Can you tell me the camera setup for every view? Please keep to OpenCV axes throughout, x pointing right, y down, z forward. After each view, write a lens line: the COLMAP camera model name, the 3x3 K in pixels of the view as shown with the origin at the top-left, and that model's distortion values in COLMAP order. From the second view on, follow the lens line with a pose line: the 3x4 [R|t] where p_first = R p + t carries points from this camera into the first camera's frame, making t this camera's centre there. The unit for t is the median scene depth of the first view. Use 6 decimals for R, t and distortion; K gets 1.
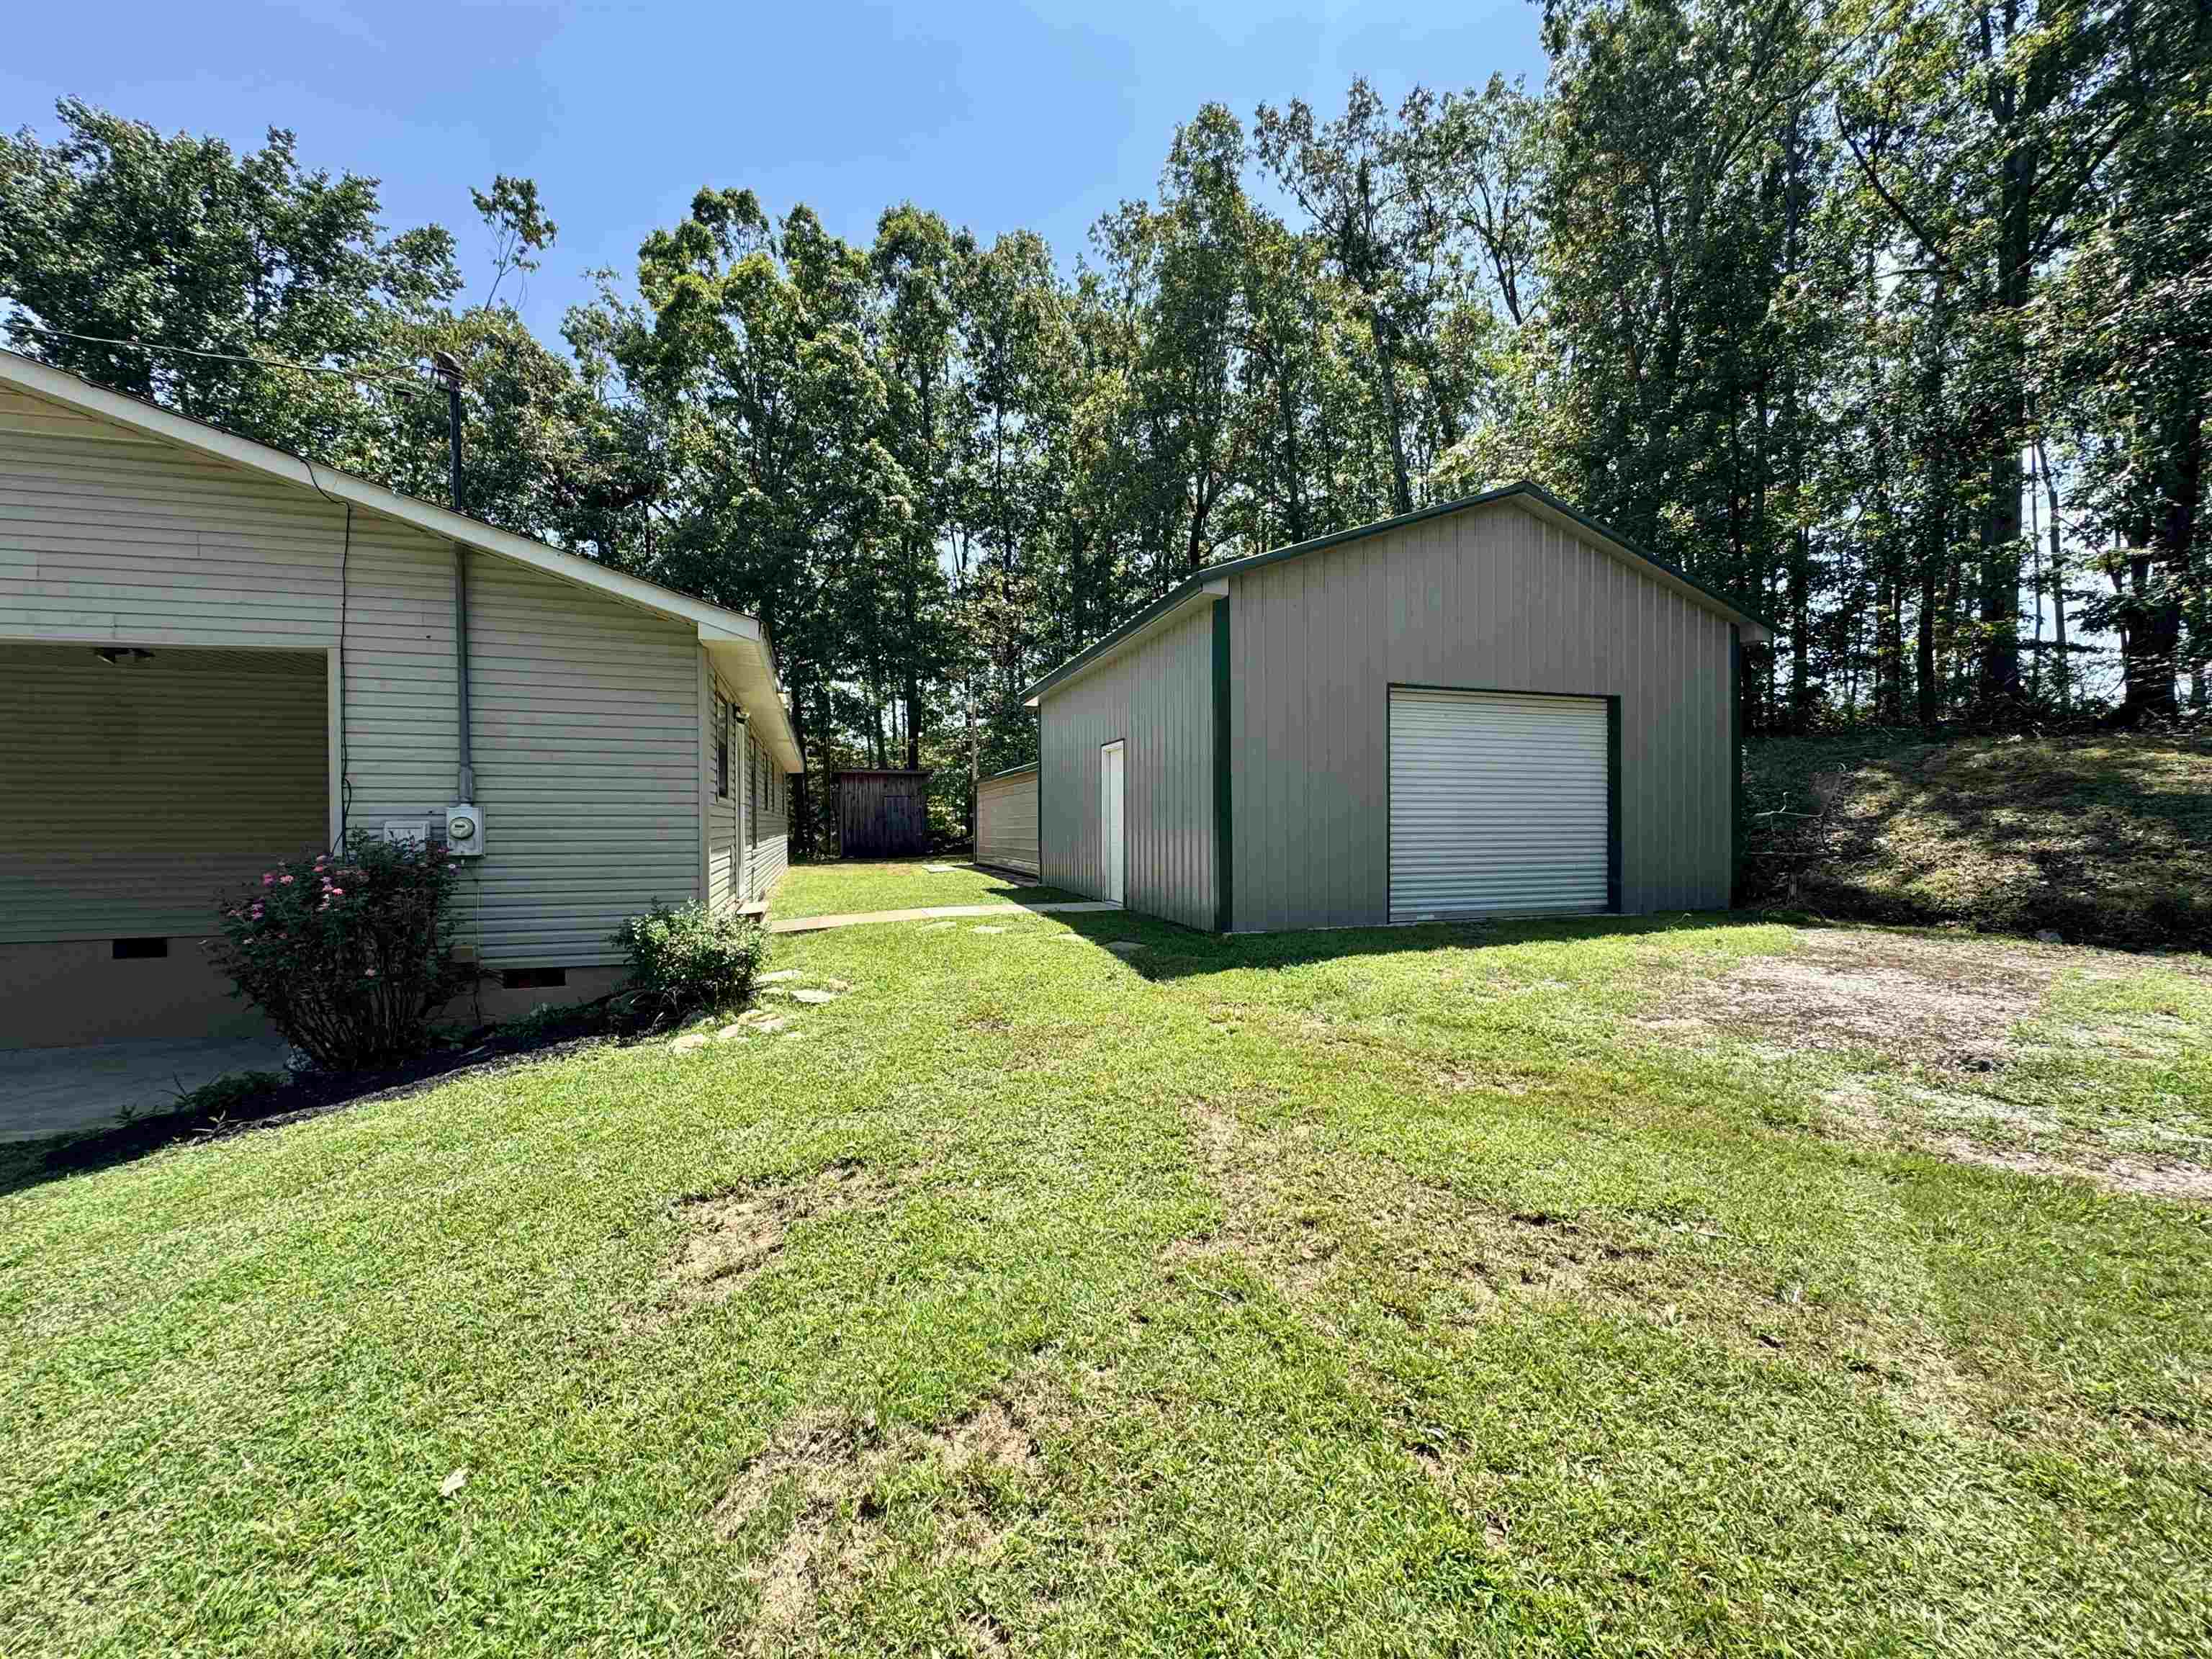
lens RADIAL K [[877.1, 0, 1118.6], [0, 877.1, 825.6], [0, 0, 1]] dist [-0.003278, 0.000716]
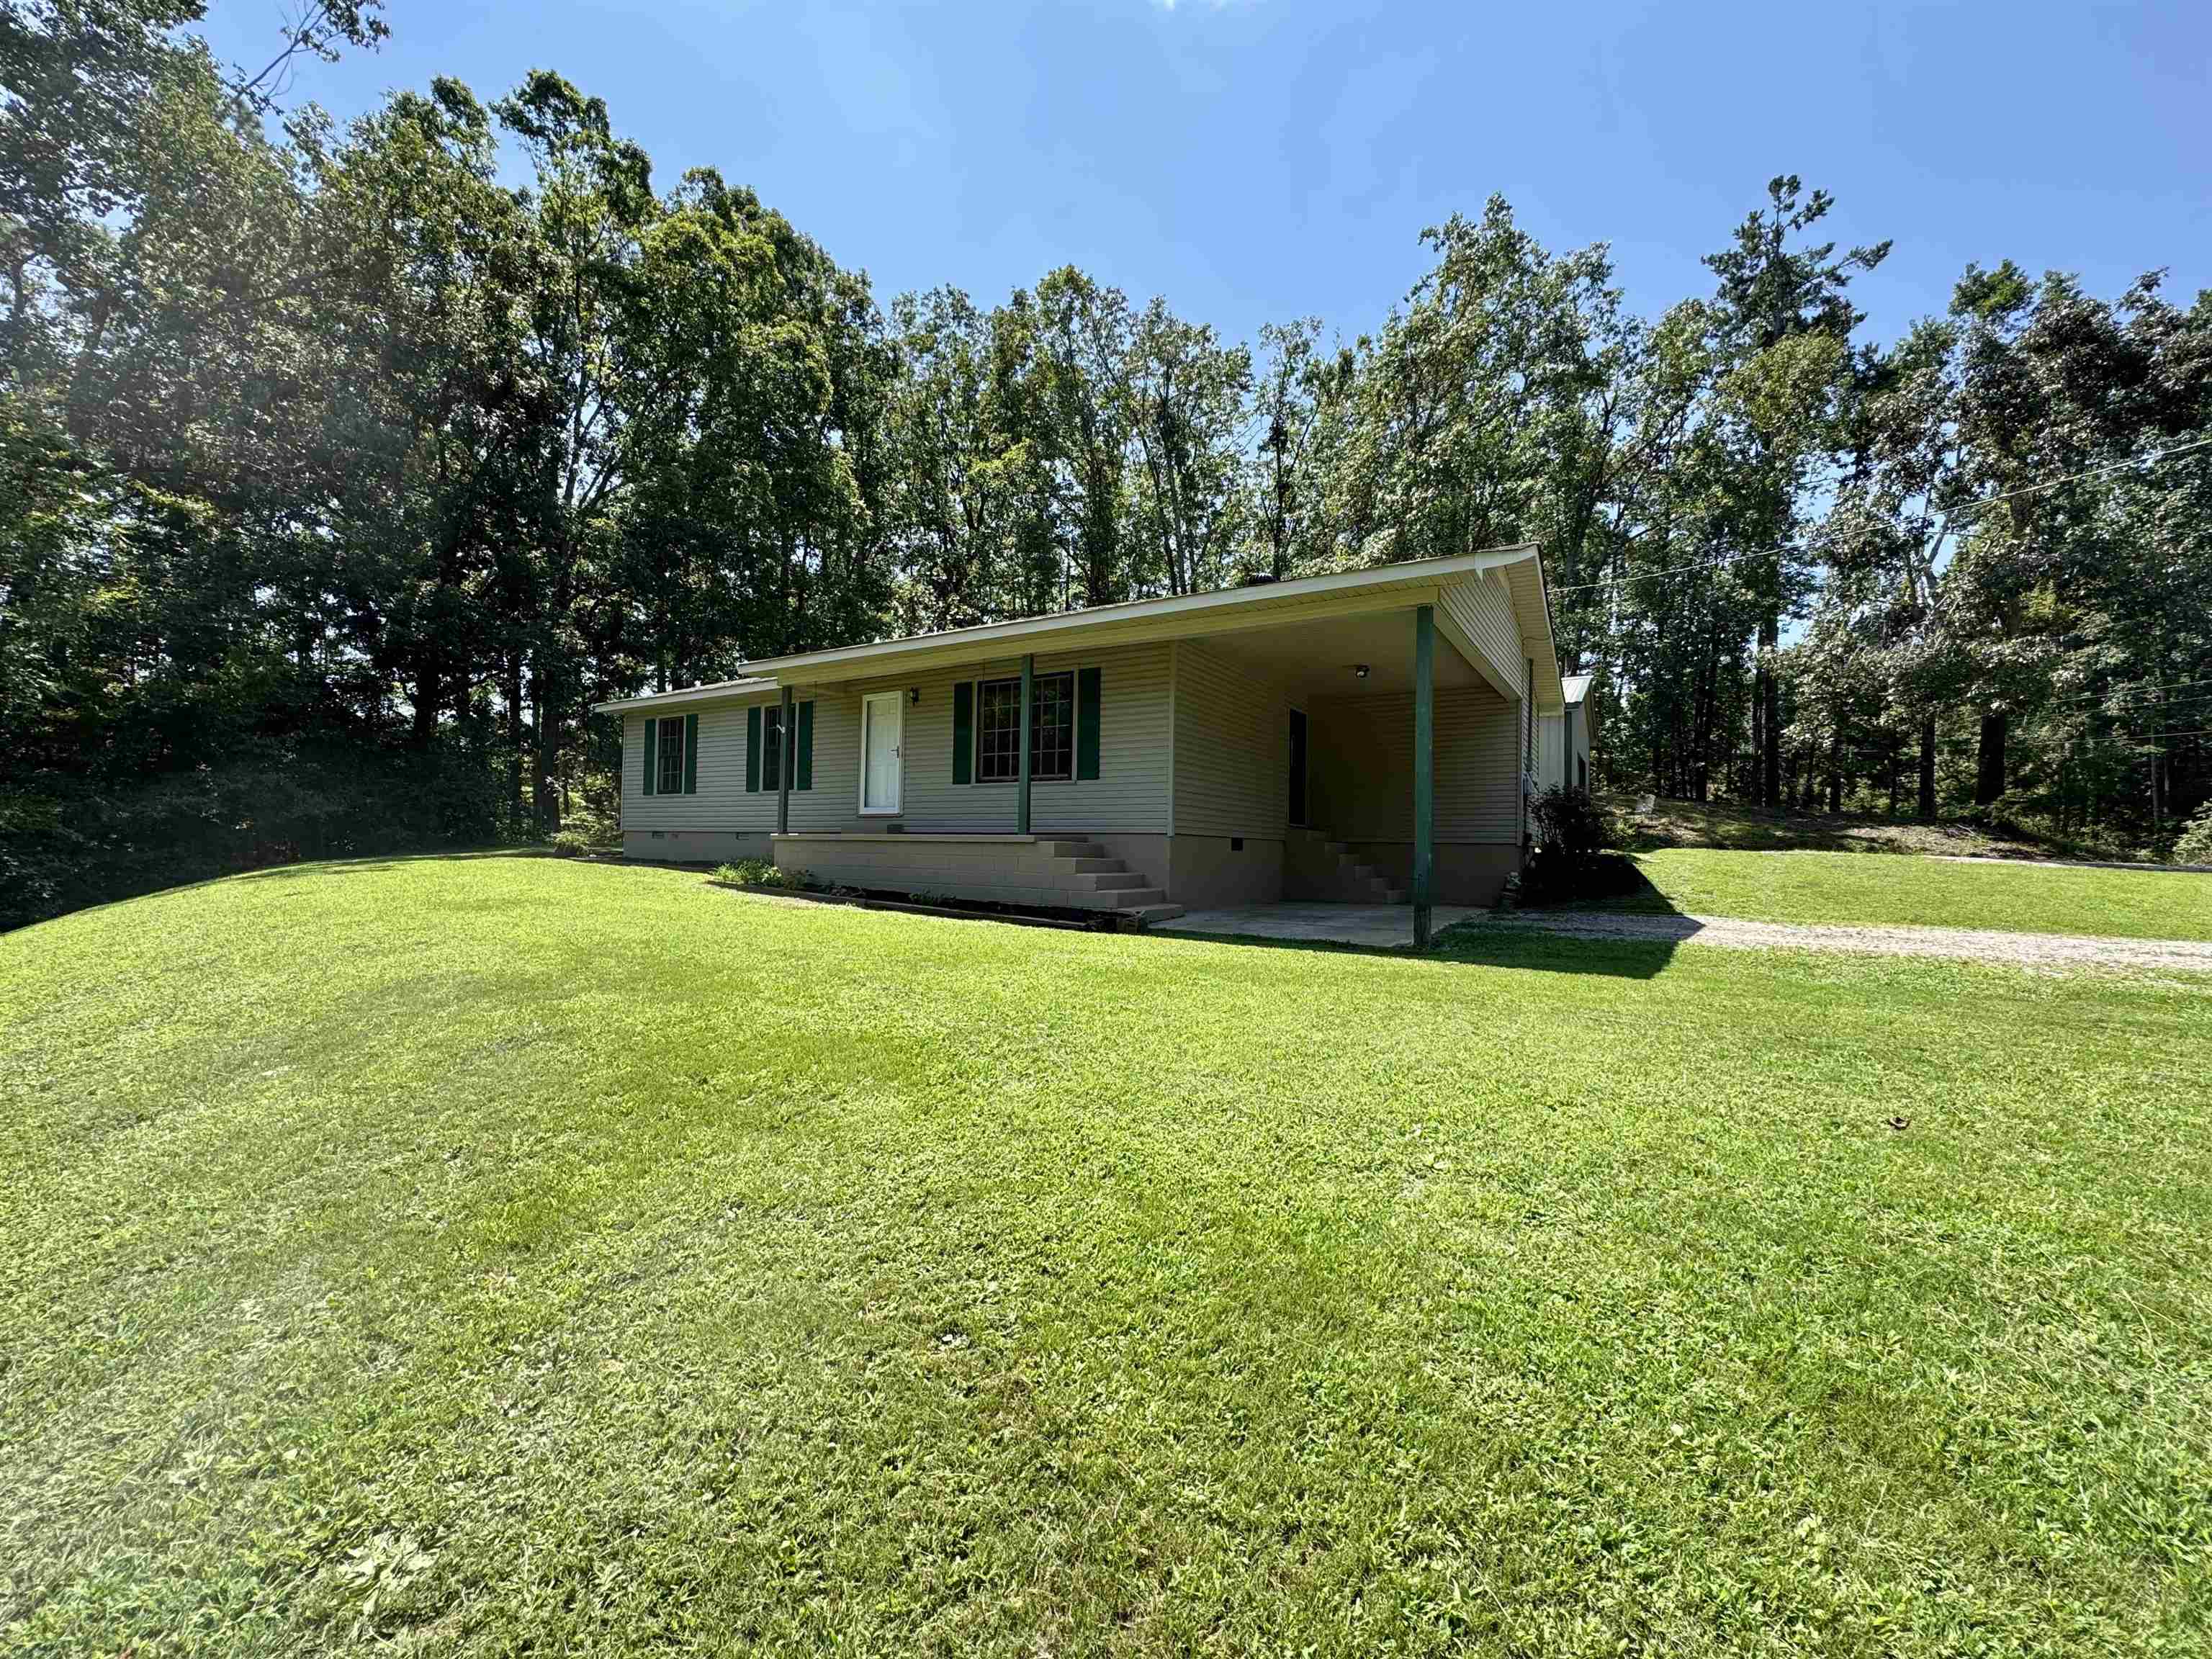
lens RADIAL K [[877.1, 0, 1099.7], [0, 877.1, 827.4], [0, 0, 1]] dist [-0.003278, 0.000716]
pose [[0.770874, 0.040897, 0.635673, -2.105402], [-0.024074, 0.999094, -0.035084, 0.157638], [-0.636533, 0.011742, 0.771160, -0.041775]]
